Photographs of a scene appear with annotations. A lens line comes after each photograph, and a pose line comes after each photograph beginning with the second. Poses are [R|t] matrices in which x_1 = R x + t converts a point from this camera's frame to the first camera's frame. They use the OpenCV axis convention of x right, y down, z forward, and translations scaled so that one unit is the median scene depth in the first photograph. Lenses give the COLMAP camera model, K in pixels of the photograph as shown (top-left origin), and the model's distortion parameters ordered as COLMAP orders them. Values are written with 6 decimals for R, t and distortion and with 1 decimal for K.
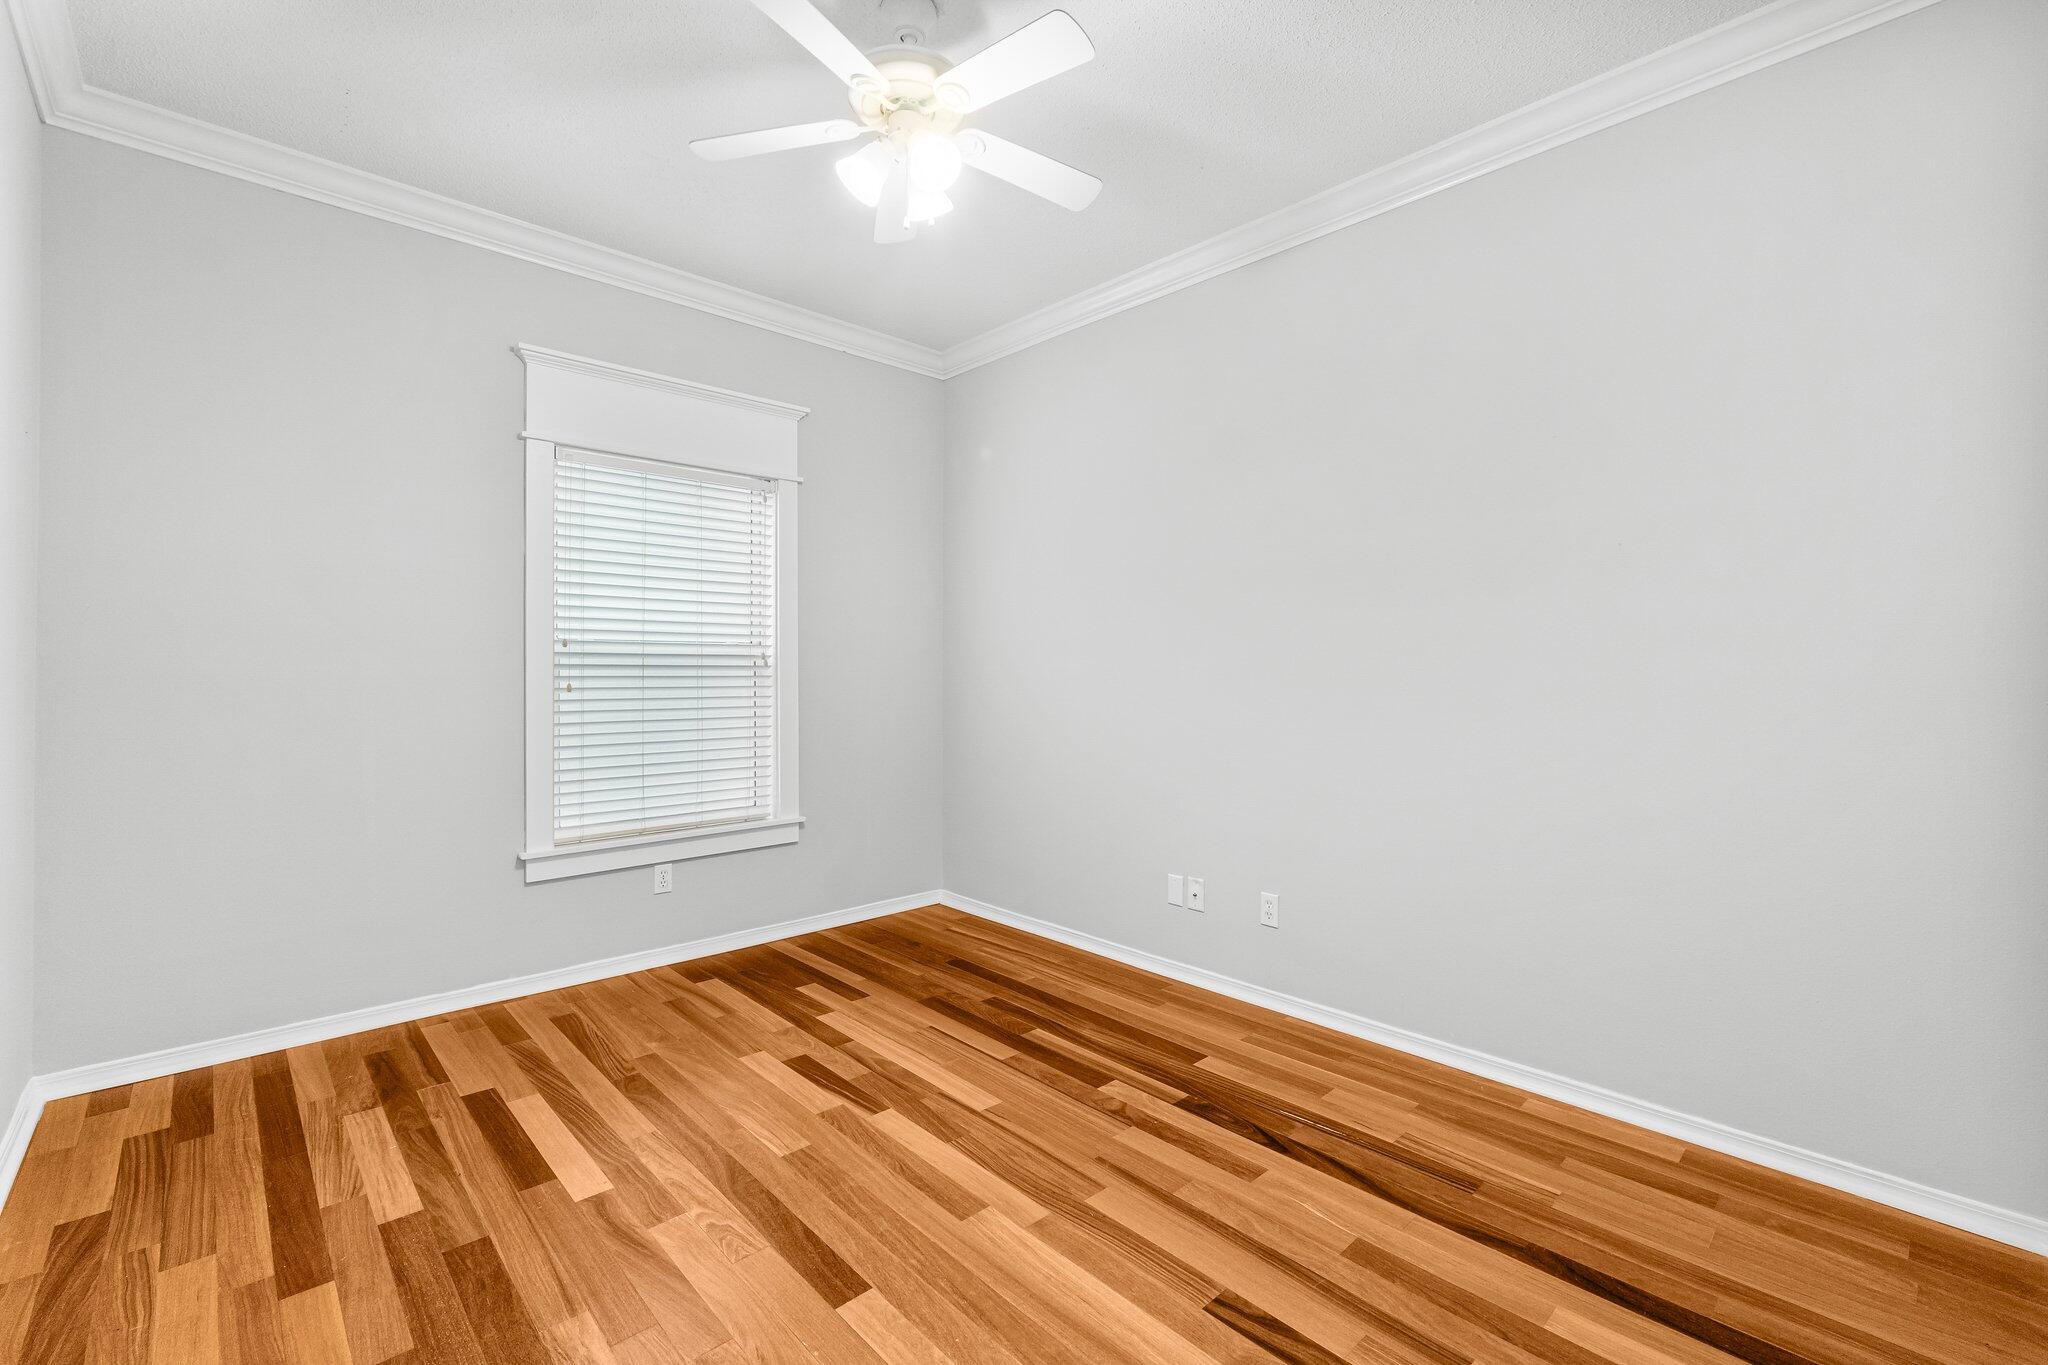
lens RADIAL K [[881.8, 0, 1030.8], [0, 881.8, 667.2], [0, 0, 1]] dist [-0.003338, -0.000245]
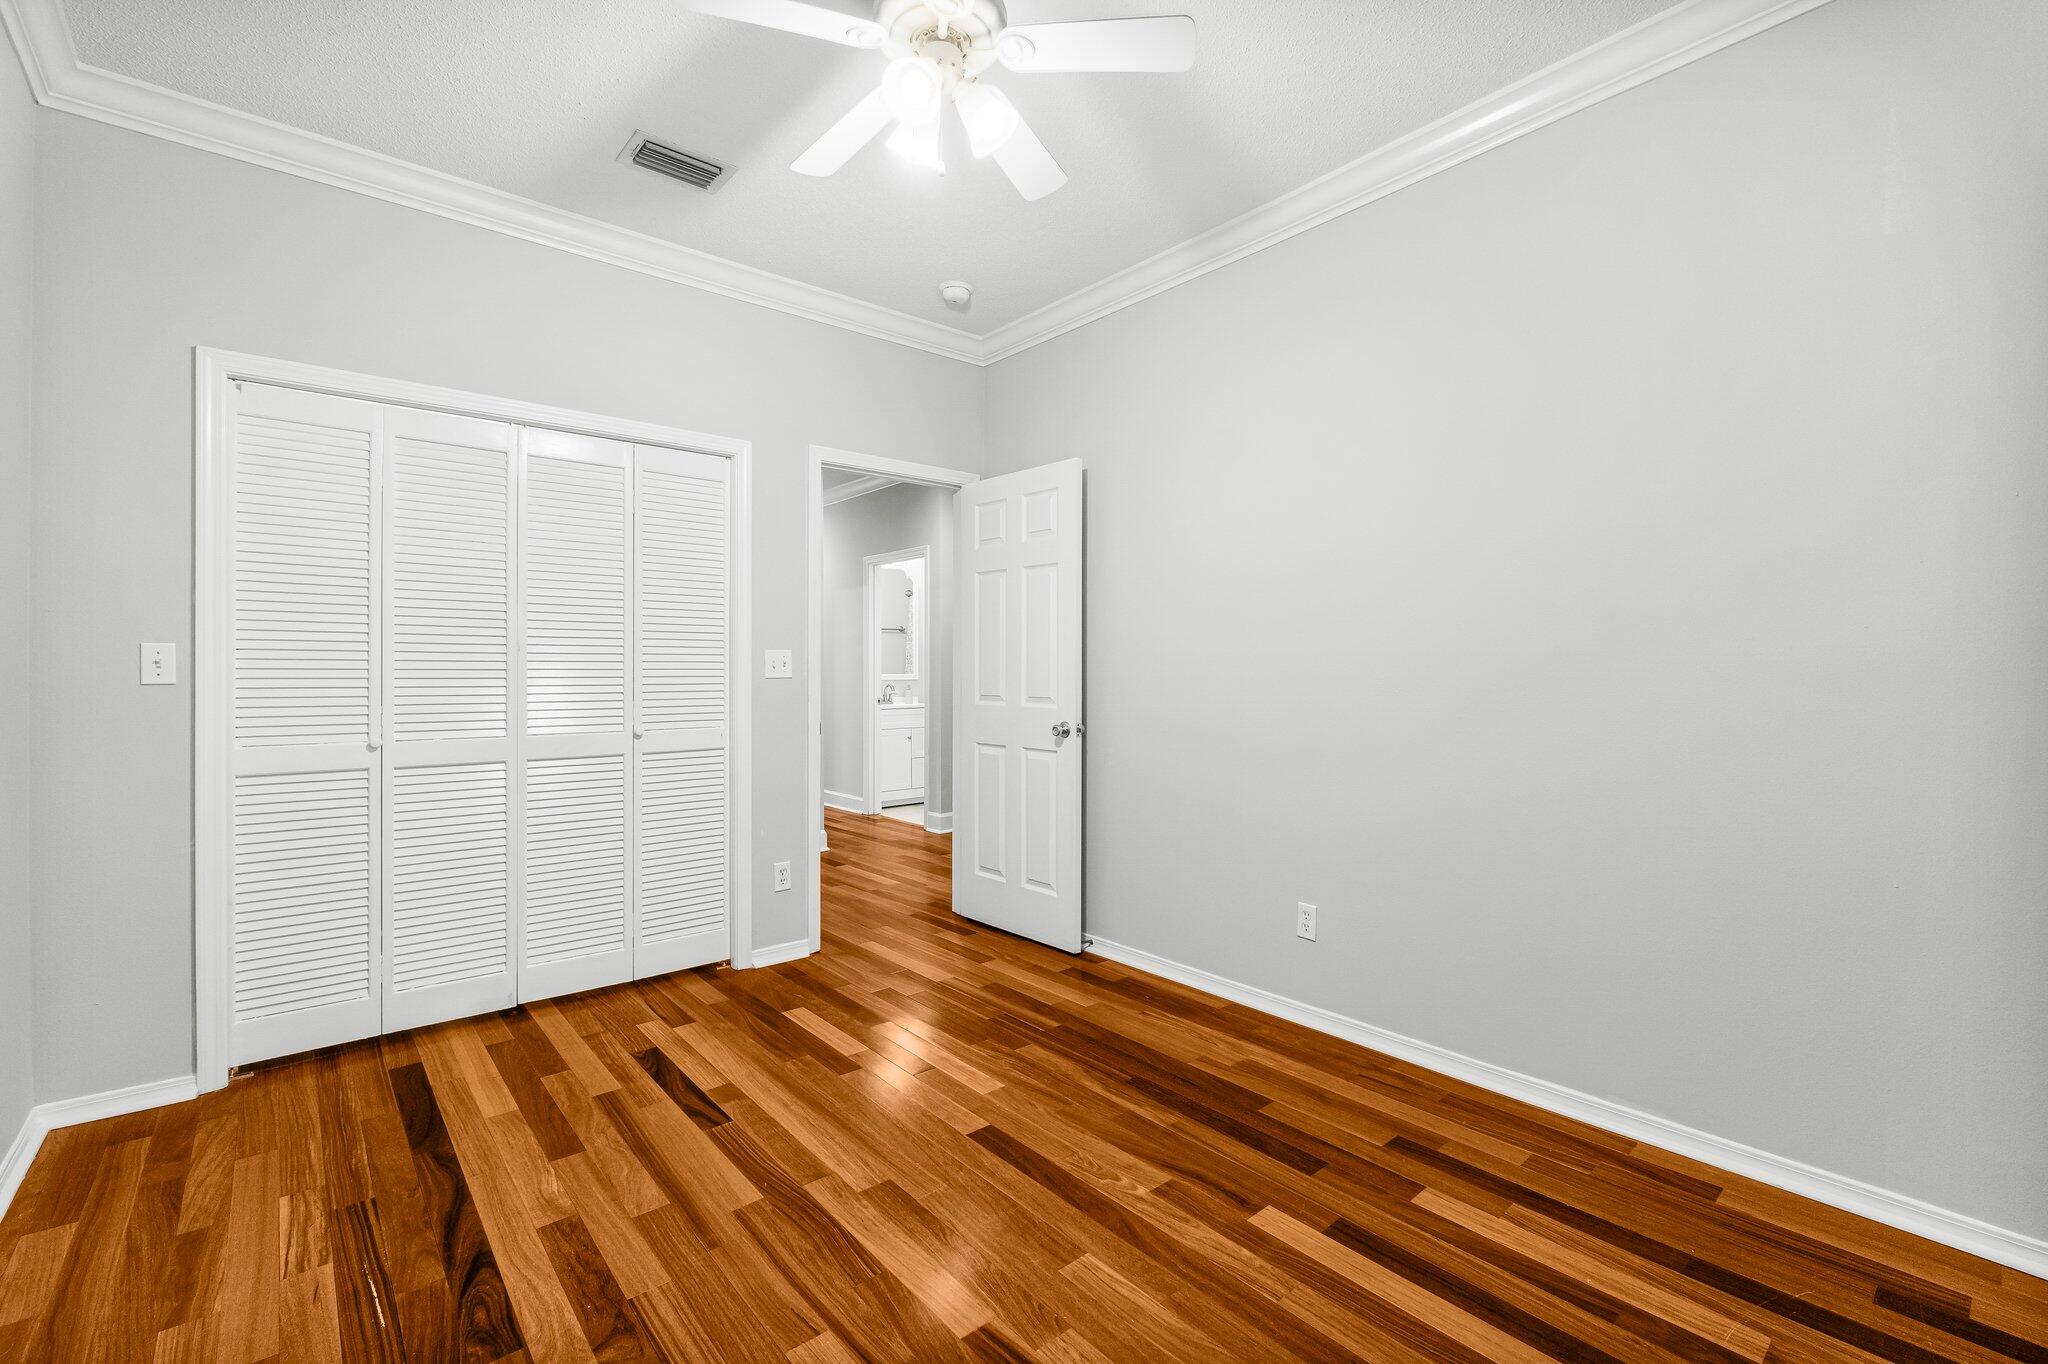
lens RADIAL K [[881.8, 0, 1030.8], [0, 881.8, 666.7], [0, 0, 1]] dist [-0.003338, -0.000245]
pose [[-0.998879, -0.002832, 0.047244, -0.284343], [-0.003457, 0.999908, -0.013154, 0.010028], [-0.047203, -0.013303, -0.998797, 1.957188]]
